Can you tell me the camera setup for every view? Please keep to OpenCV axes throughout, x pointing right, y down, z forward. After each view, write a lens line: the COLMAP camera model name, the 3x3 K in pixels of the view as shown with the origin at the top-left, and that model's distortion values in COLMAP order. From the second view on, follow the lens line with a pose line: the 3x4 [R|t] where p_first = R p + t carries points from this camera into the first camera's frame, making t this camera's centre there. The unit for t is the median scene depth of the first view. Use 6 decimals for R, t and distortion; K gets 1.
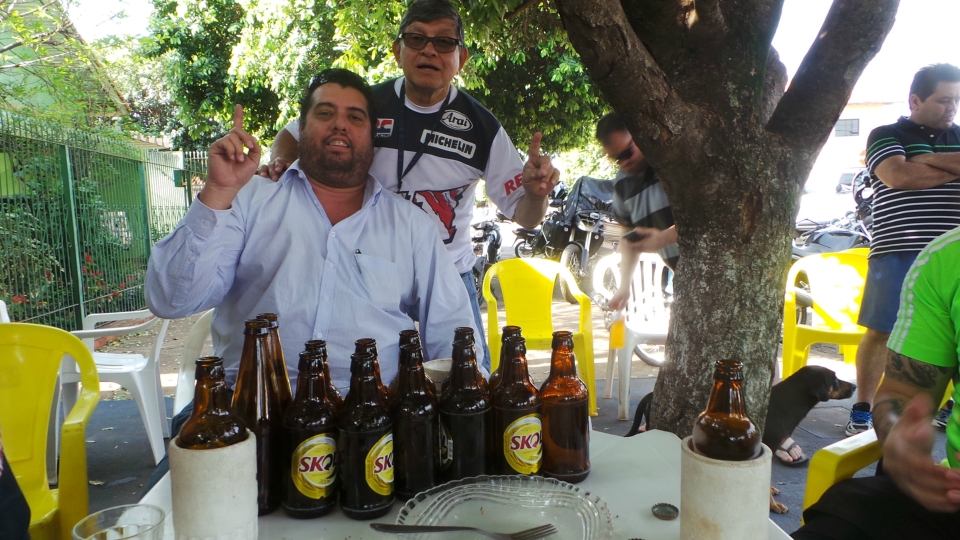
lens RADIAL K [[682.2, 0, 480.0], [0, 682.2, 270.0], [0, 0, 1]] dist [0.001722, 0.001087]
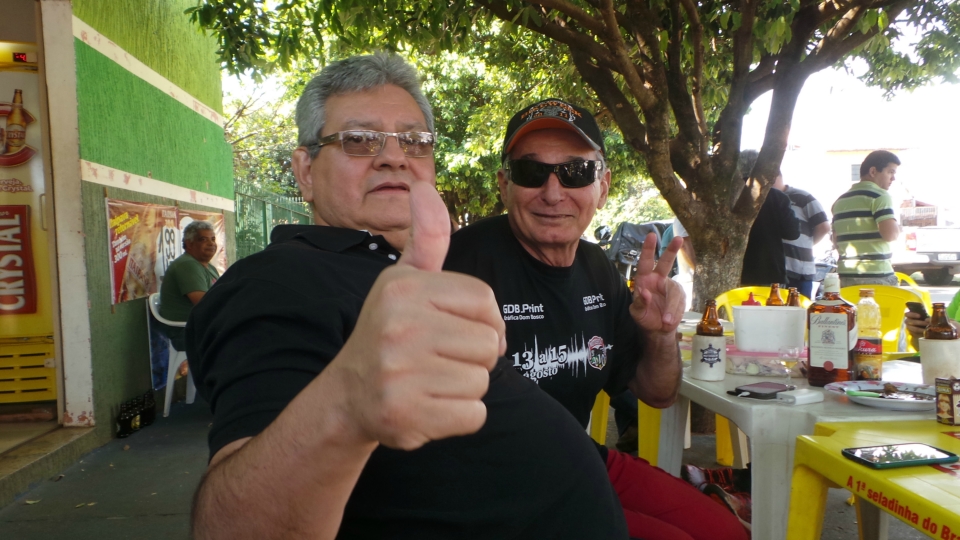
lens RADIAL K [[663.7, 0, 478.9], [0, 663.7, 277.0], [0, 0, 1]] dist [0.004930, 0.001941]
pose [[0.999169, 0.003396, -0.040614, -0.400697], [-0.005293, 0.998895, -0.046697, 0.146496], [0.040411, 0.046874, 0.998083, -1.451694]]
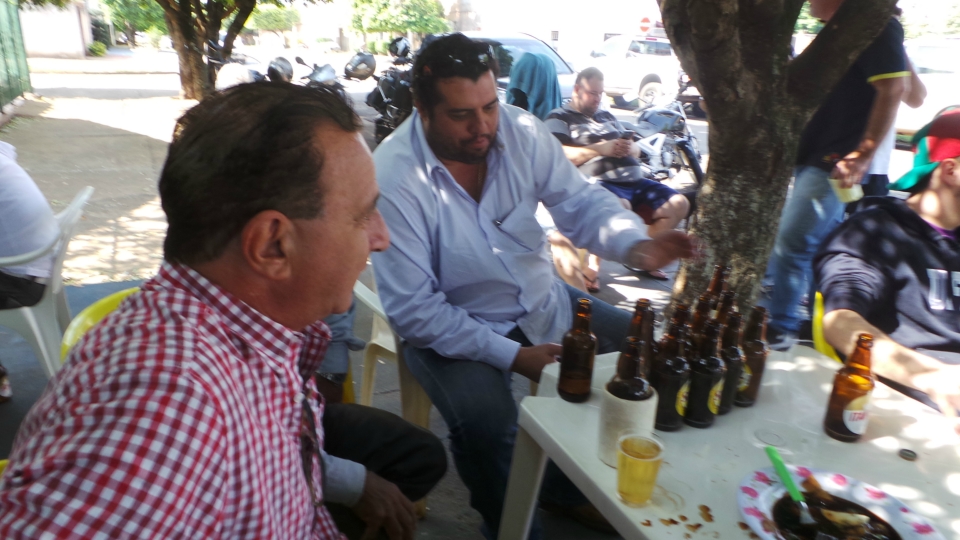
lens RADIAL K [[663.7, 0, 478.9], [0, 663.7, 277.0], [0, 0, 1]] dist [0.004930, 0.001941]
pose [[0.951211, -0.033384, 0.306730, -0.537721], [-0.041224, 0.971465, 0.233575, -0.139479], [-0.305775, -0.234823, 0.922691, -0.054100]]
